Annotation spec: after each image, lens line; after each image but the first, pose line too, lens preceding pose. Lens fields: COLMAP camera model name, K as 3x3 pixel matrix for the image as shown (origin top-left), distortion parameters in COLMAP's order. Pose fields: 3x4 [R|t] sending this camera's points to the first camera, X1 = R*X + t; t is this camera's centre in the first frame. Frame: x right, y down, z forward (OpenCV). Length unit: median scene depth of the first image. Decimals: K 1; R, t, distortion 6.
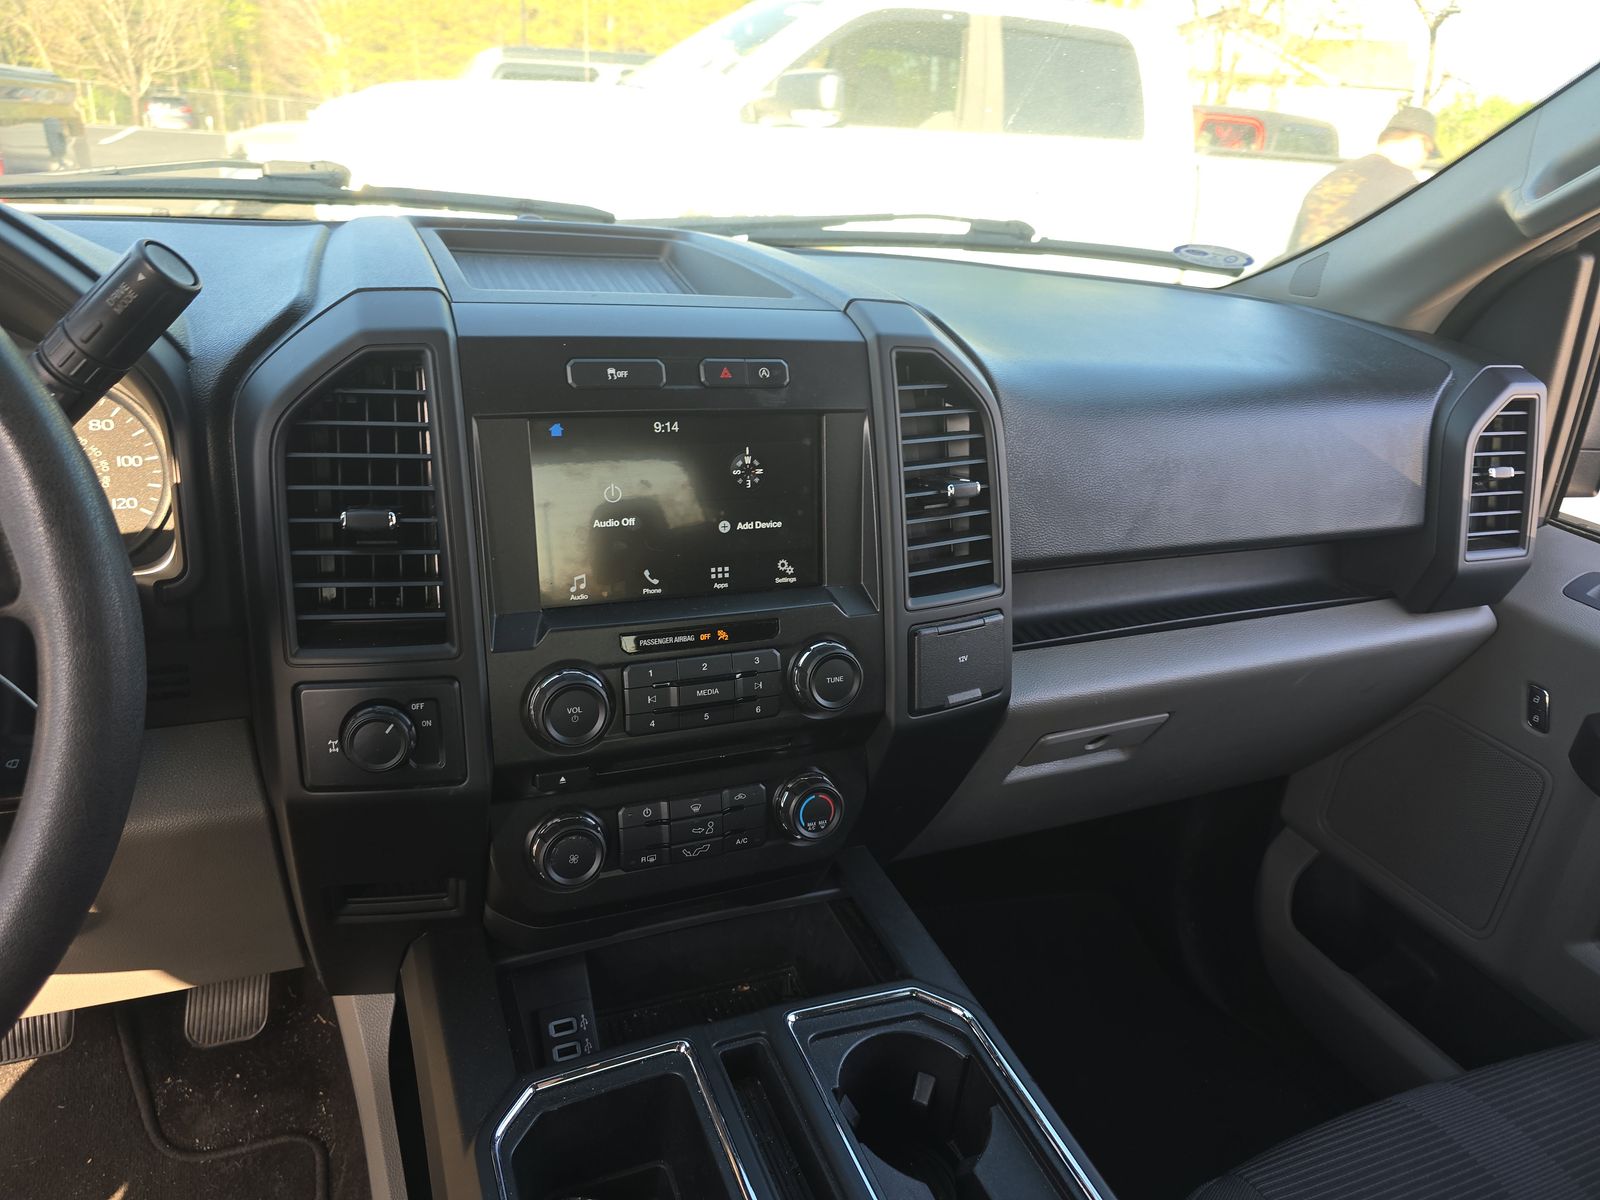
lens RADIAL K [[1071.1, 0, 801.9], [0, 1071.1, 603.4], [0, 0, 1]] dist [0.044128, -0.042824]
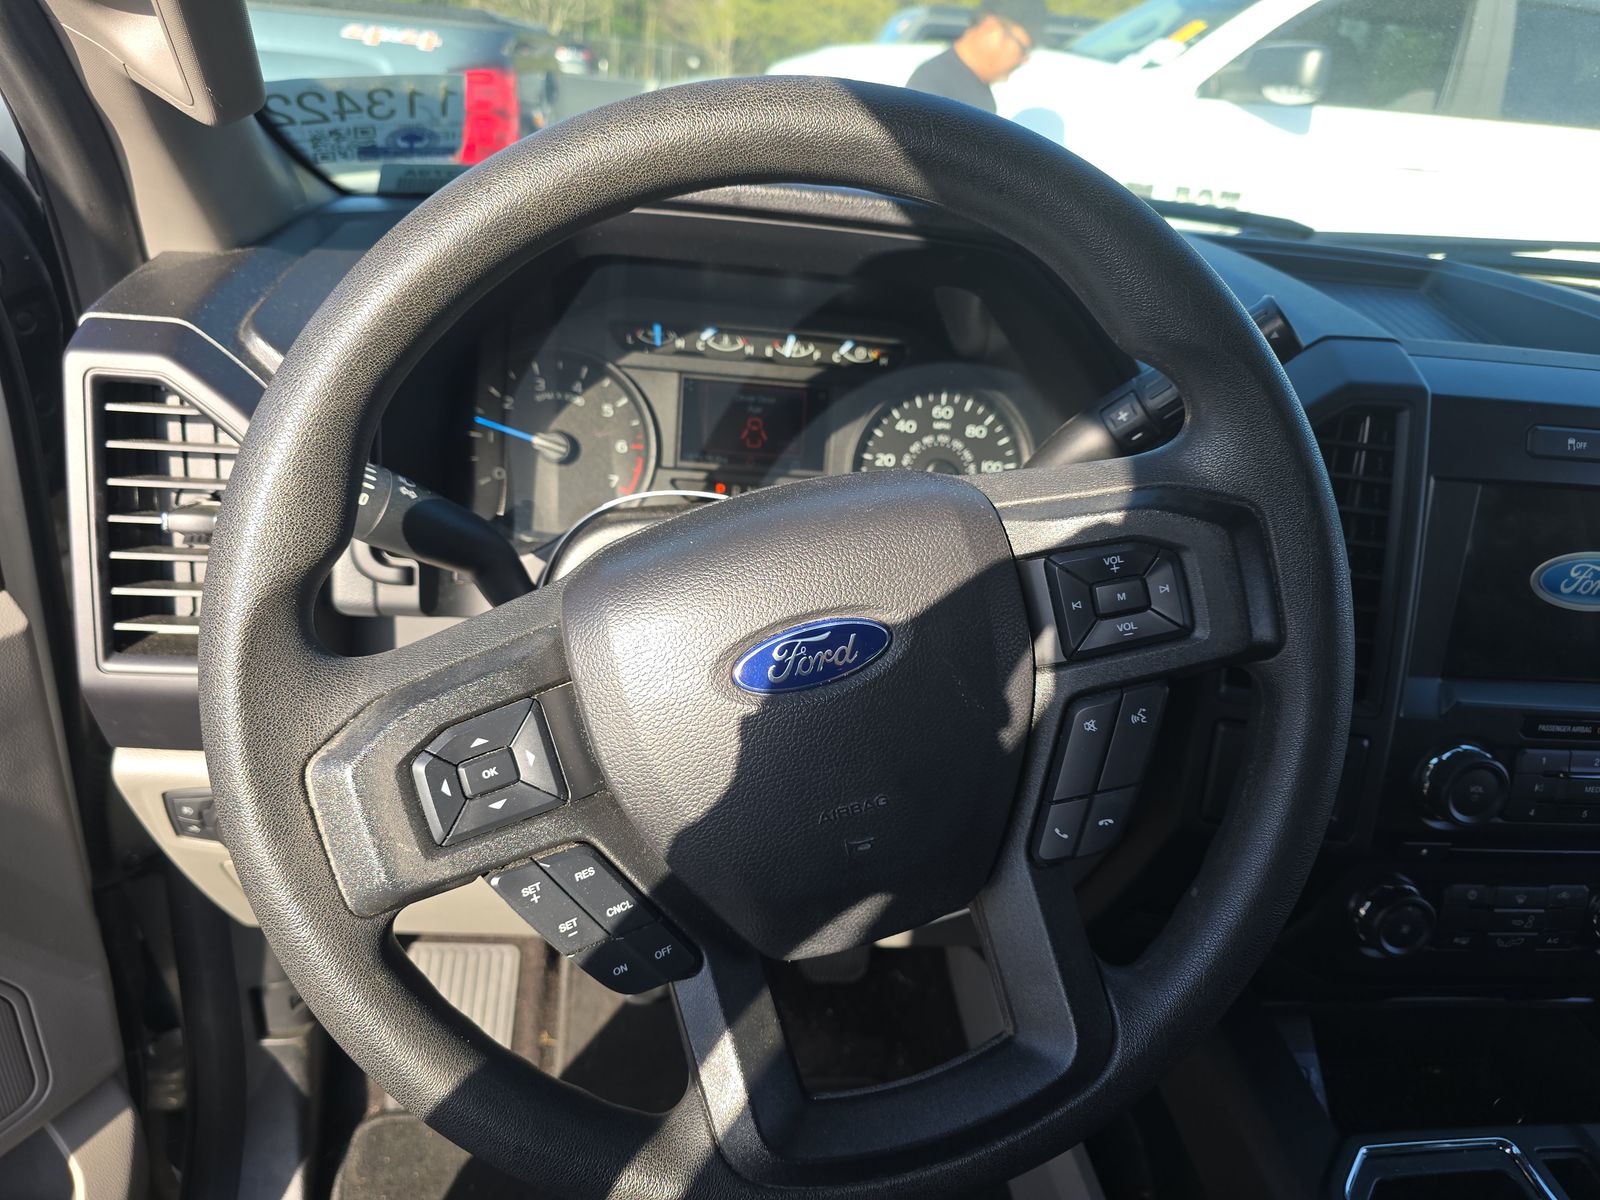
lens RADIAL K [[1071.1, 0, 801.9], [0, 1071.1, 603.4], [0, 0, 1]] dist [0.044128, -0.042824]
pose [[0.959562, 0.151733, -0.237102, -0.111025], [-0.143537, 0.988301, 0.051563, -0.005395], [0.242152, -0.015446, 0.970115, -0.016562]]
